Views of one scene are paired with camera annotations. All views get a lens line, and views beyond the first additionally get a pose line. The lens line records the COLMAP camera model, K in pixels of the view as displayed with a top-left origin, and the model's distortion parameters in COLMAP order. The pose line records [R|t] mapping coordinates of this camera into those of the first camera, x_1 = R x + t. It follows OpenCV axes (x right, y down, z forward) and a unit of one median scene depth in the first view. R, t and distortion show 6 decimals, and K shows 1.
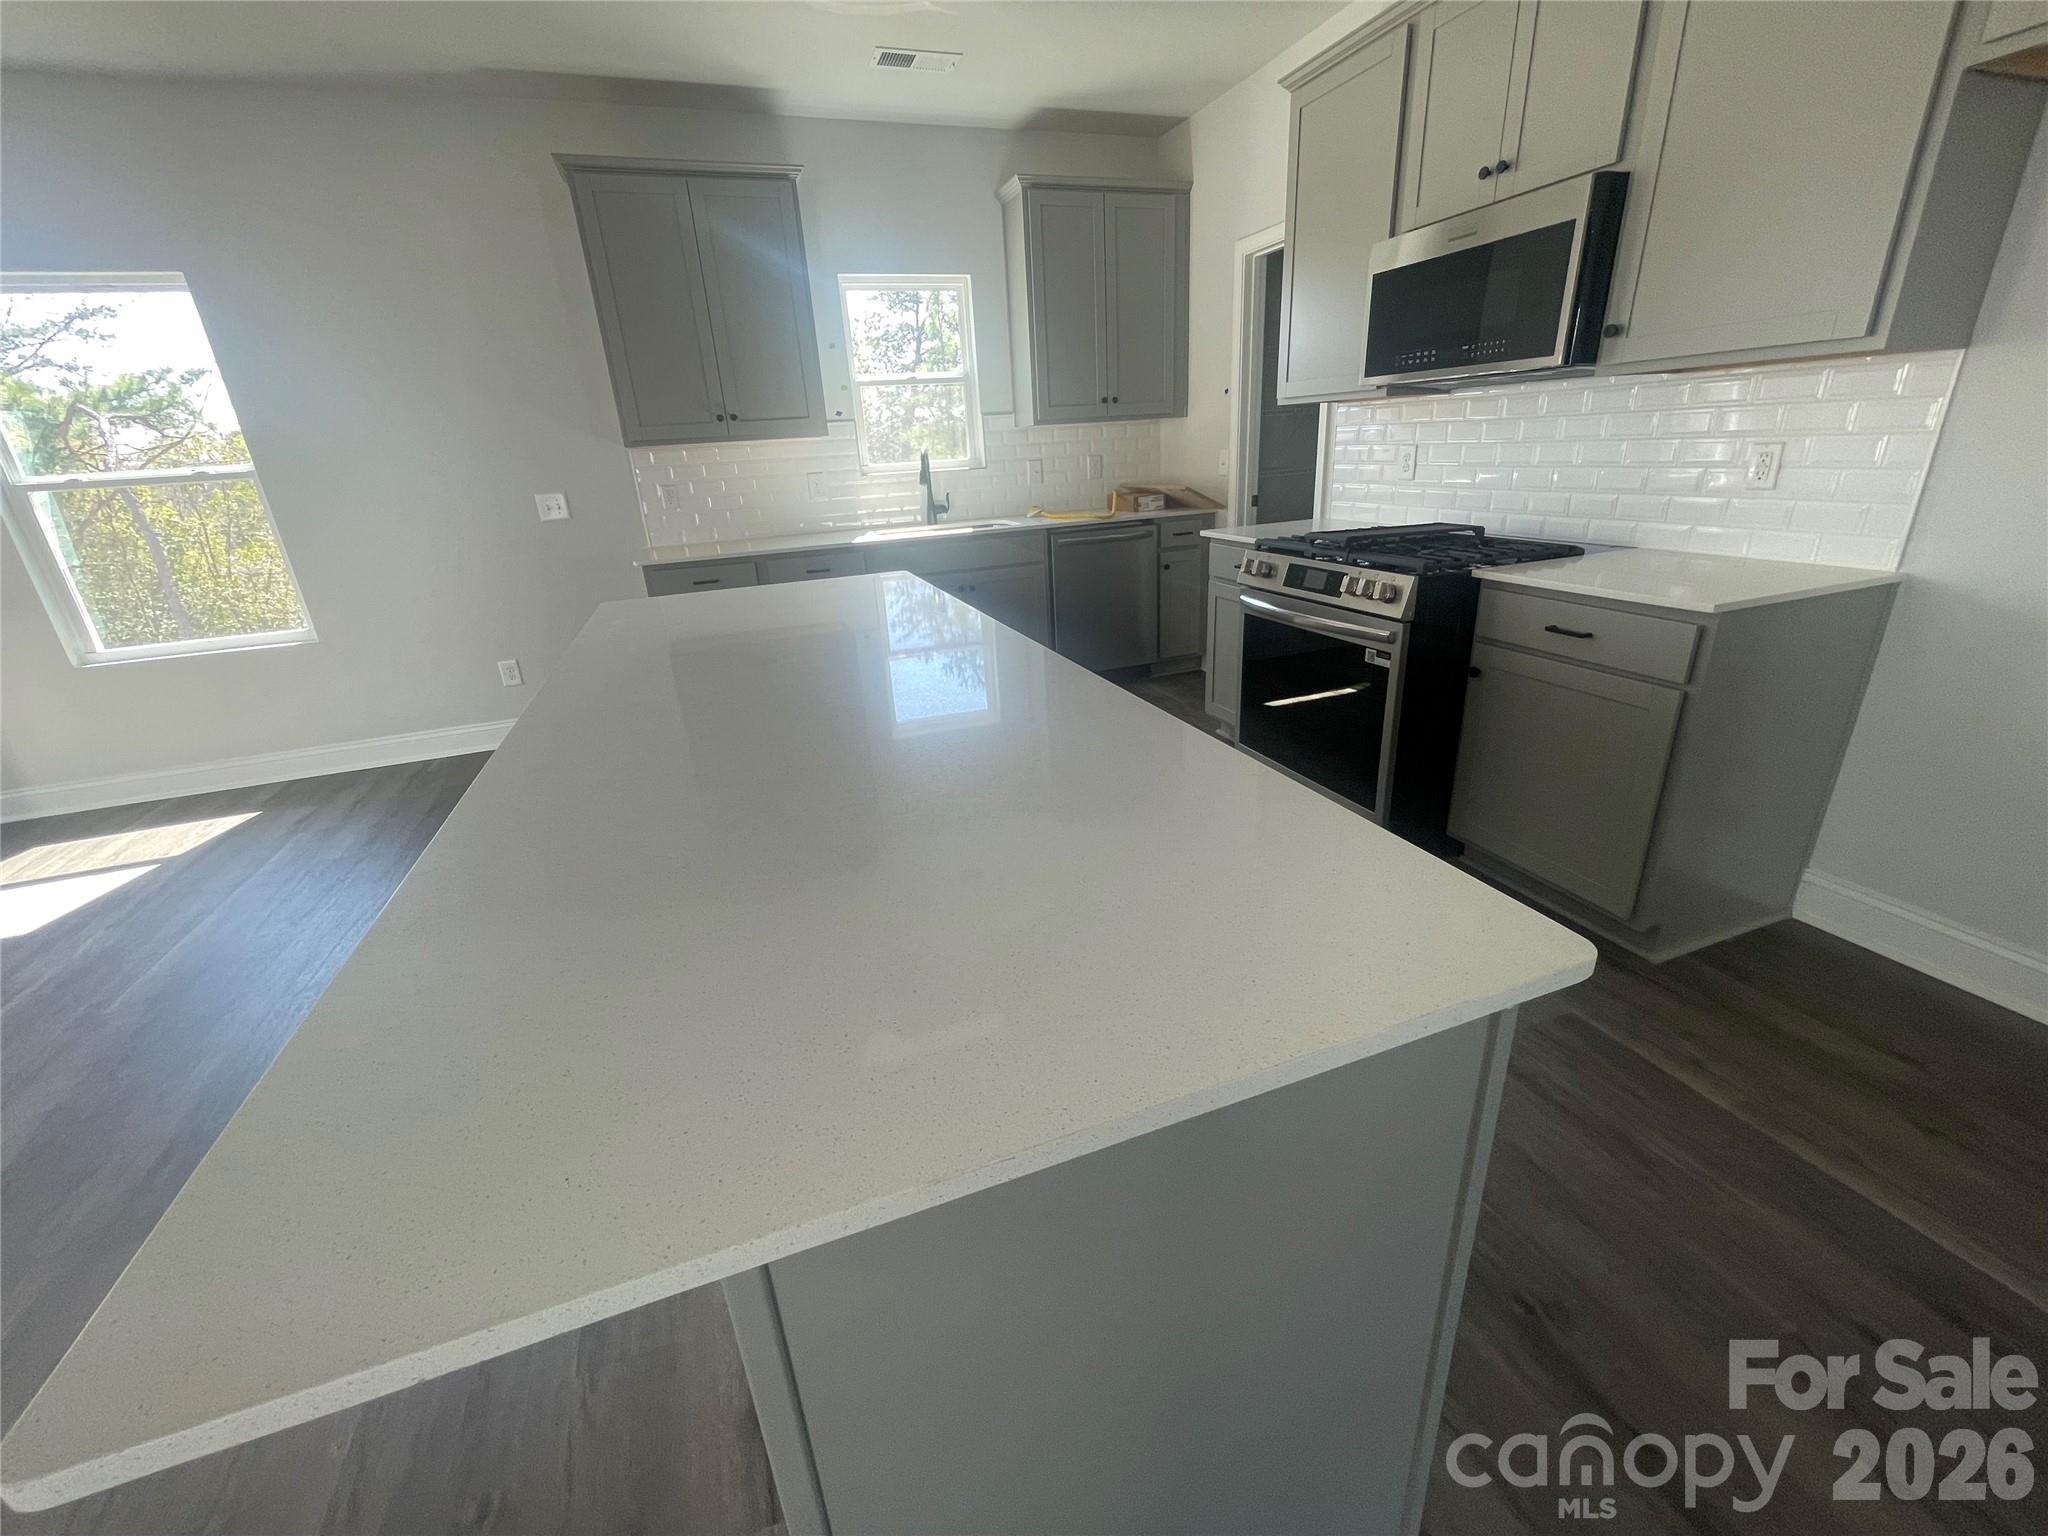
lens RADIAL K [[833.1, 0, 1021.2], [0, 833.1, 763.5], [0, 0, 1]] dist [-0.000685, -0.000457]
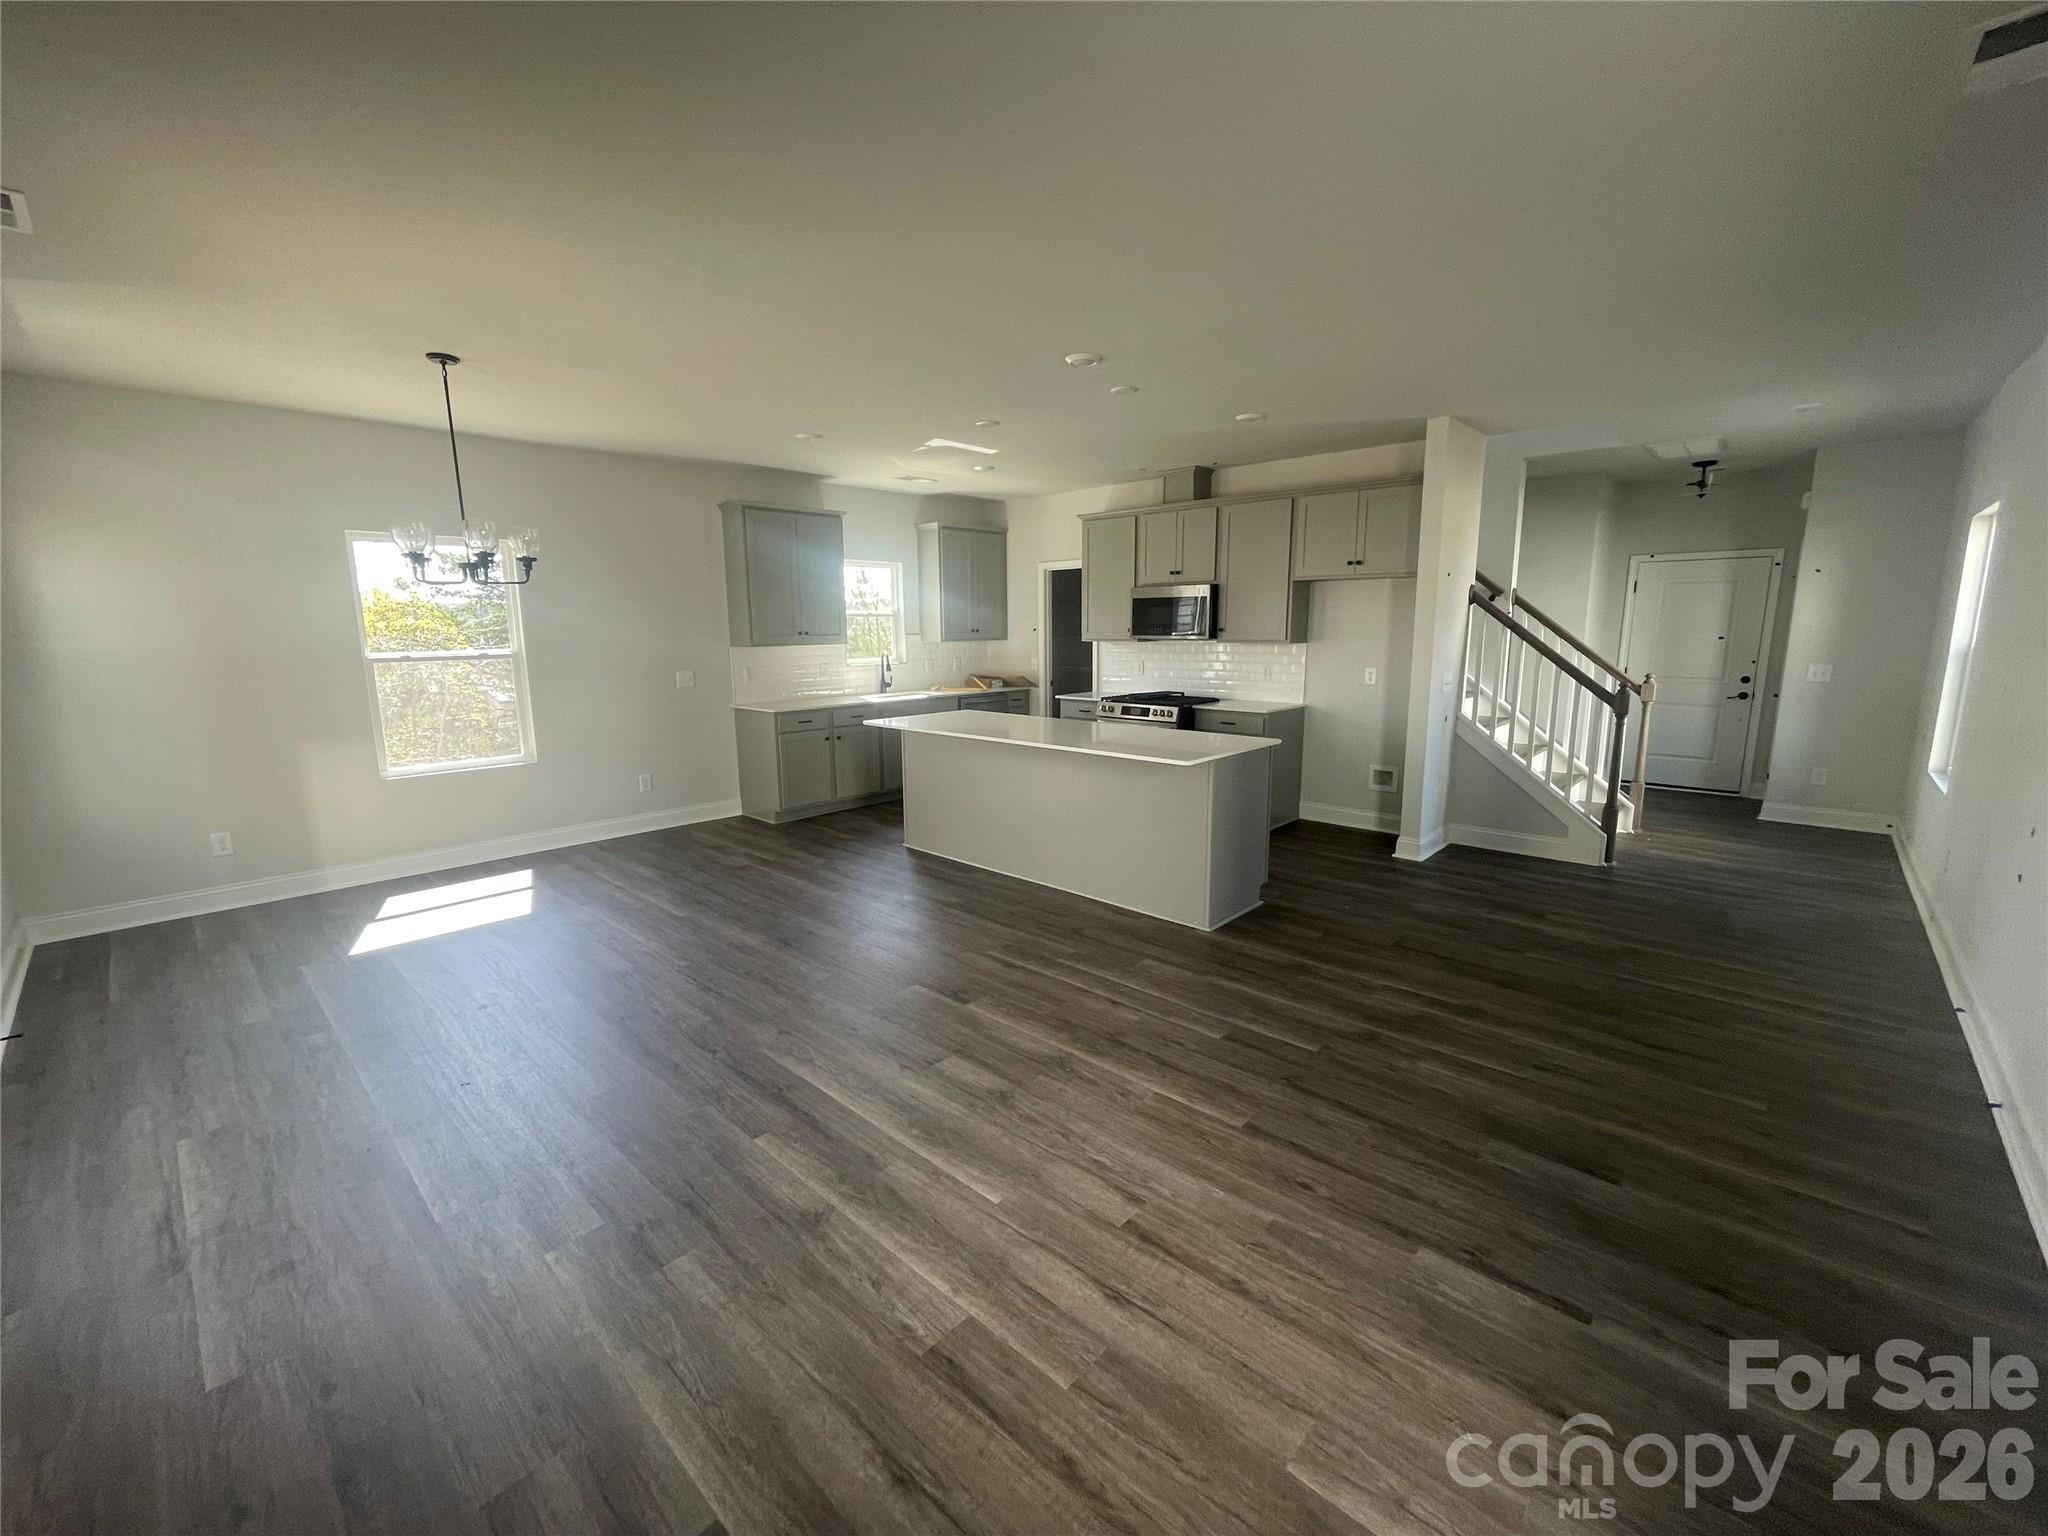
lens RADIAL K [[833.1, 0, 1022.1], [0, 833.1, 768.8], [0, 0, 1]] dist [-0.000685, -0.000457]
pose [[0.890476, -0.030283, 0.454022, -0.809378], [0.124297, 0.976024, -0.178684, 0.262671], [-0.437725, 0.215547, 0.872890, -0.748390]]
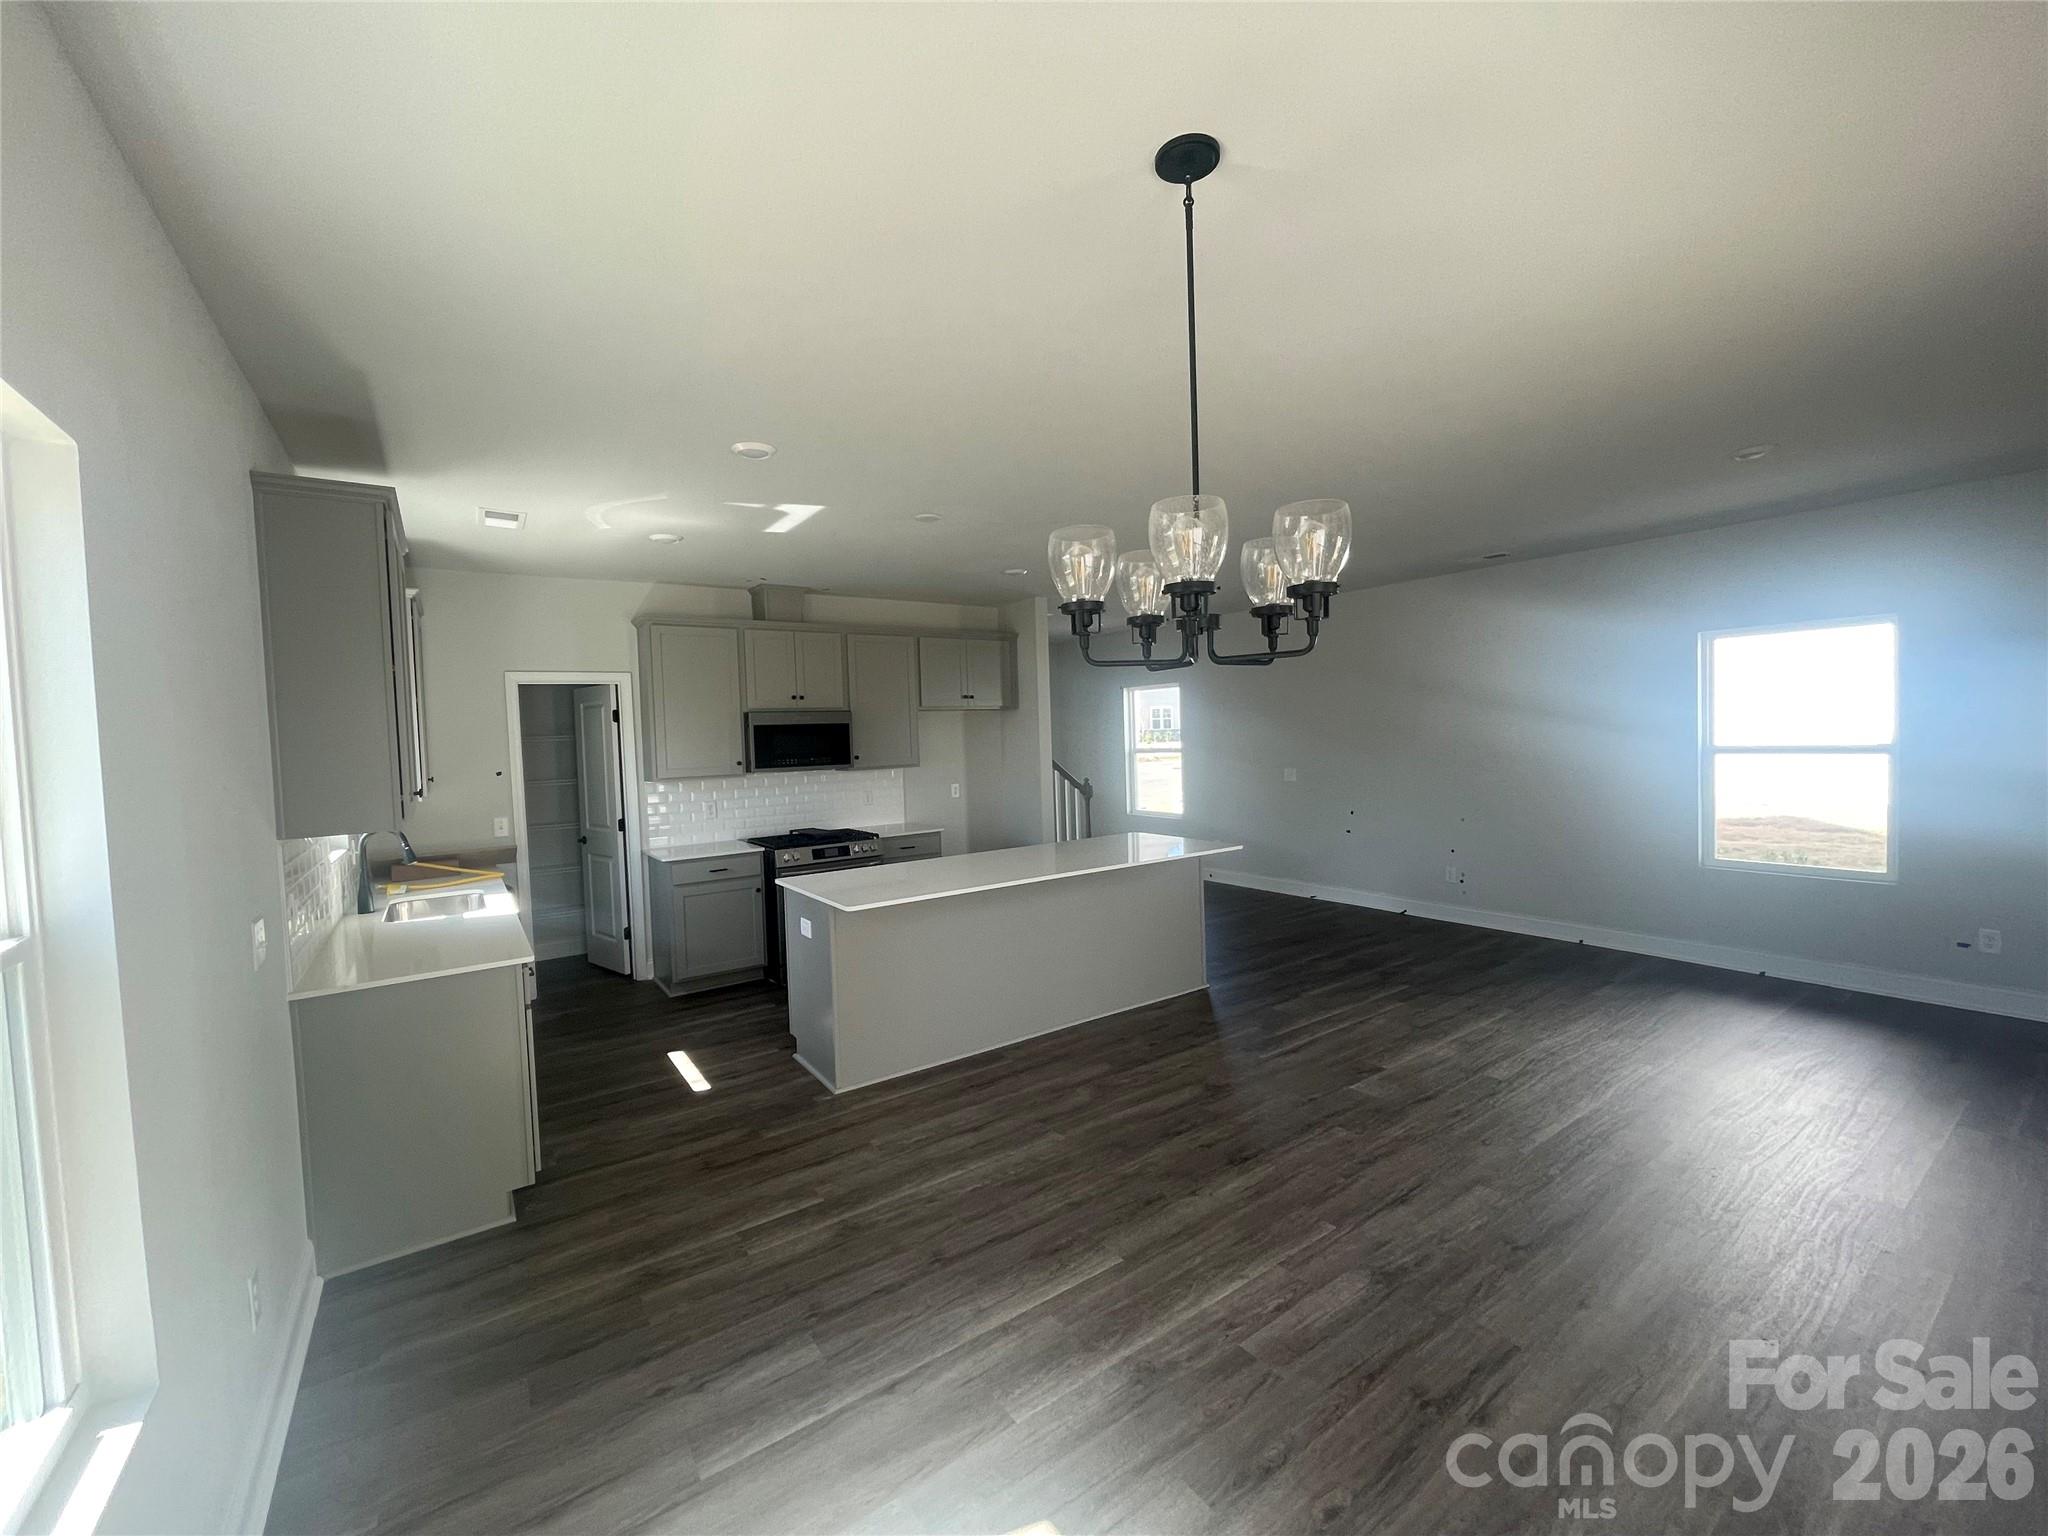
lens RADIAL K [[833.1, 0, 1024.8], [0, 833.1, 765.0], [0, 0, 1]] dist [-0.000685, -0.000457]
pose [[-0.257406, 0.021240, 0.966070, -1.399826], [0.389264, 0.917329, 0.083550, -0.305696], [-0.884429, 0.397563, -0.244394, 0.721944]]
